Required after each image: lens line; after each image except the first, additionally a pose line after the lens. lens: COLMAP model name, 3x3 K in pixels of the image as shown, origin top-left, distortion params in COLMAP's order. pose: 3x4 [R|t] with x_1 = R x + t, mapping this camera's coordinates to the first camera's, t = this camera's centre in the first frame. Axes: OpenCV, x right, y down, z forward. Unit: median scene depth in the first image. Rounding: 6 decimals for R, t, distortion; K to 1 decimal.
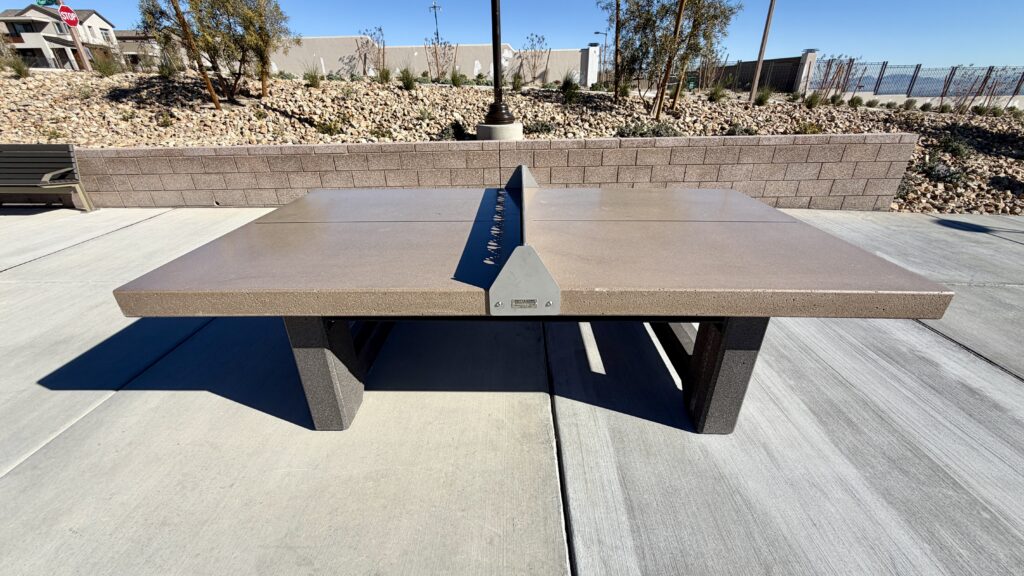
lens RADIAL K [[407.8, 0, 513.6], [0, 407.8, 289.6], [0, 0, 1]] dist [-0.000136, 0.000342]
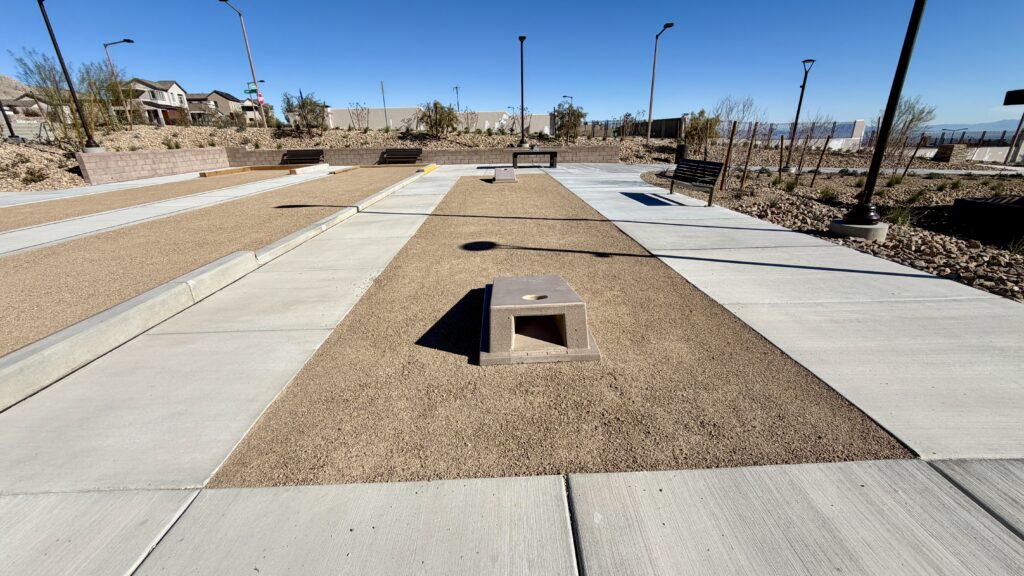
lens RADIAL K [[407.8, 0, 513.1], [0, 407.8, 289.4], [0, 0, 1]] dist [-0.000136, 0.000342]
pose [[0.998964, -0.021053, 0.040342, -0.032295], [0.025078, 0.994467, -0.102010, 0.141347], [-0.037971, 0.102916, 0.993965, -0.281621]]
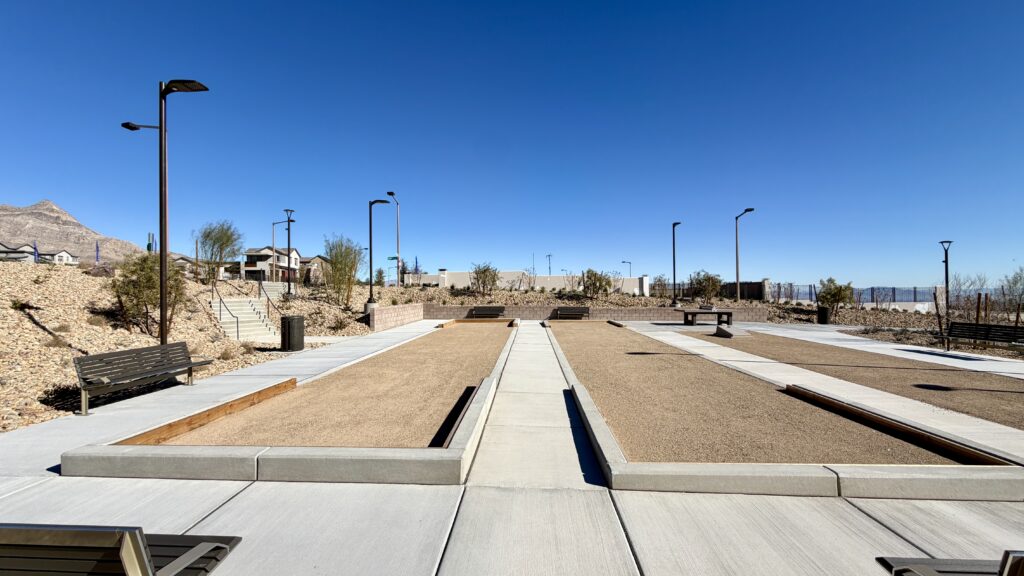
lens RADIAL K [[407.8, 0, 510.8], [0, 407.8, 290.9], [0, 0, 1]] dist [-0.000136, 0.000342]
pose [[0.999277, 0.007769, -0.037225, -0.169315], [-0.023739, 0.892173, -0.451070, 0.154819], [0.029707, 0.451627, 0.891712, -0.316461]]
